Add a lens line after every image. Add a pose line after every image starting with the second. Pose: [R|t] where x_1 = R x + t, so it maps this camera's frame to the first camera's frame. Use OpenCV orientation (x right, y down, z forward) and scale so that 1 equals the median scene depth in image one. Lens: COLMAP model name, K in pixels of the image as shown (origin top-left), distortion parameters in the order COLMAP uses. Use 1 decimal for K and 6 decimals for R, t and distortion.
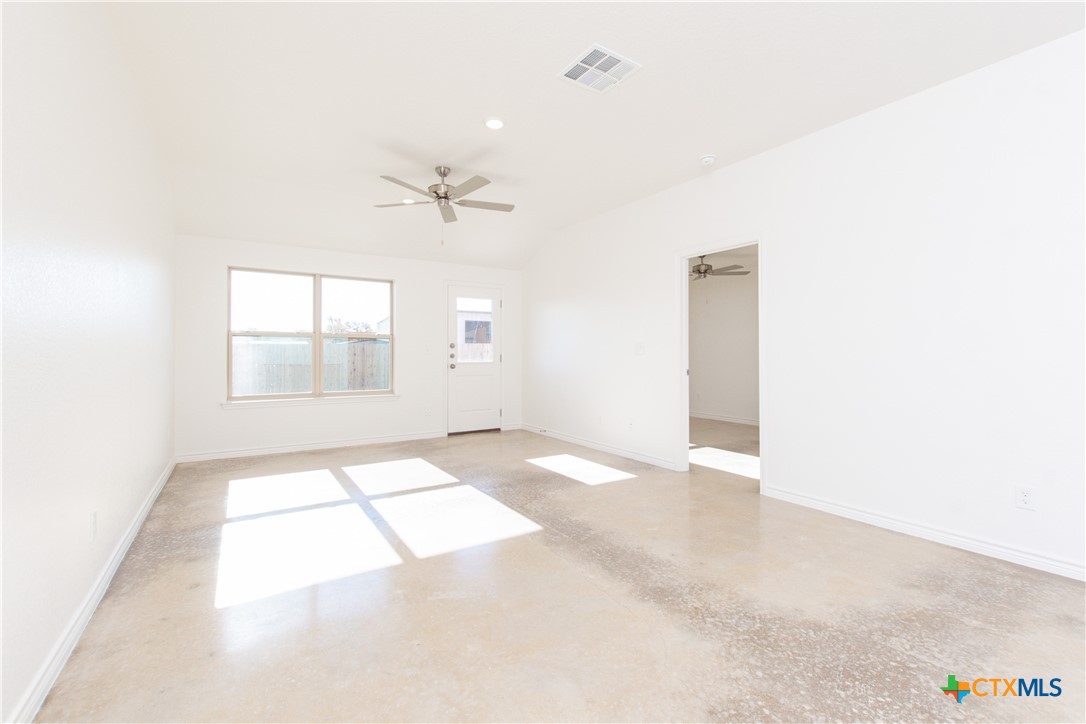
lens RADIAL K [[472.6, 0, 544.6], [0, 472.6, 349.1], [0, 0, 1]] dist [0.008700, -0.005629]
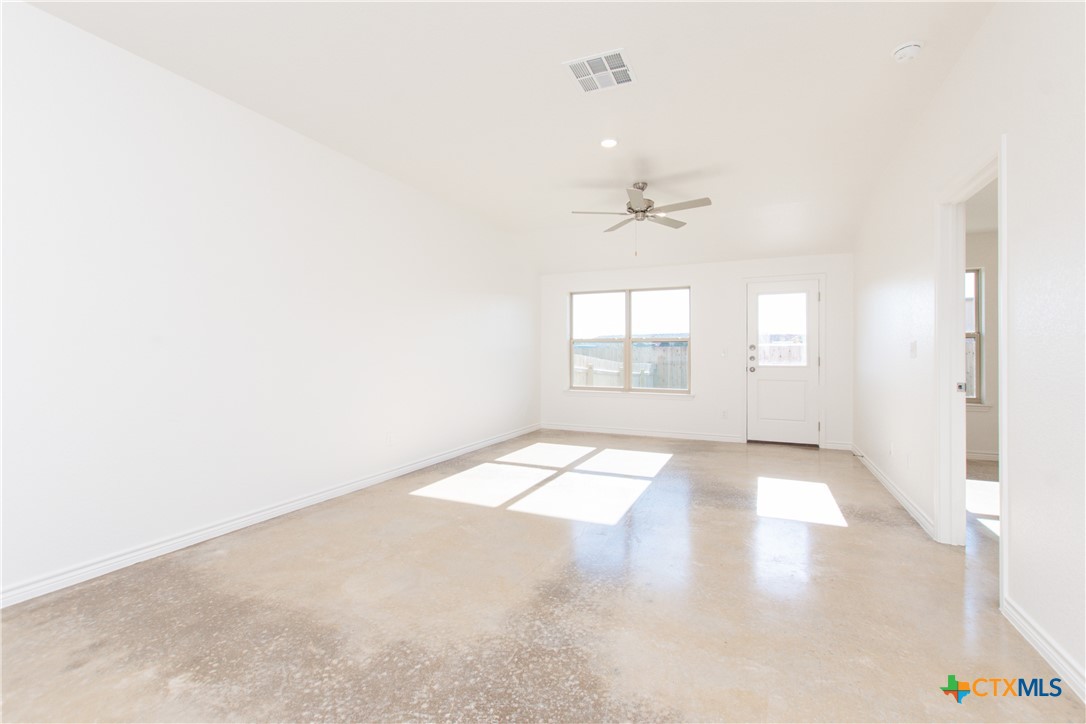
lens RADIAL K [[472.6, 0, 544.6], [0, 472.6, 349.1], [0, 0, 1]] dist [0.008700, -0.005629]
pose [[0.547607, -0.008930, -0.836688, 0.695050], [0.005917, 0.999959, -0.006801, 0.000735], [0.836715, -0.001226, 0.547638, 0.270905]]
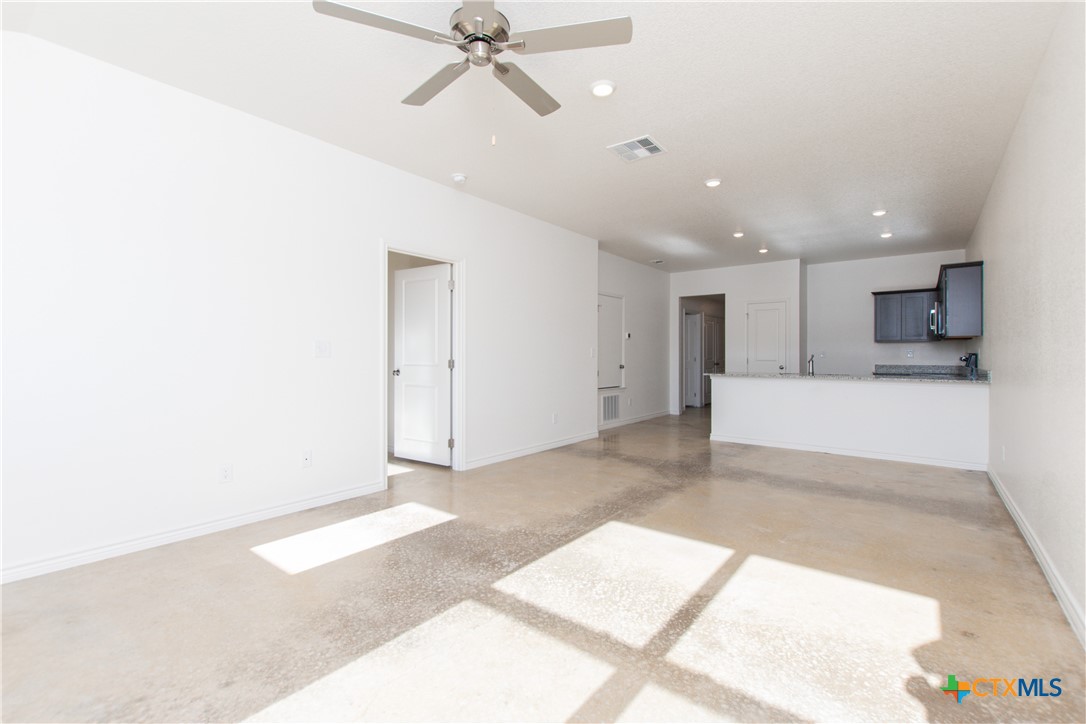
lens RADIAL K [[472.6, 0, 544.6], [0, 472.6, 349.1], [0, 0, 1]] dist [0.008700, -0.005629]
pose [[-0.322240, 0.012180, 0.946580, -0.866401], [-0.009638, 0.999823, -0.016147, 0.007534], [-0.946609, -0.014326, -0.322066, 1.327868]]
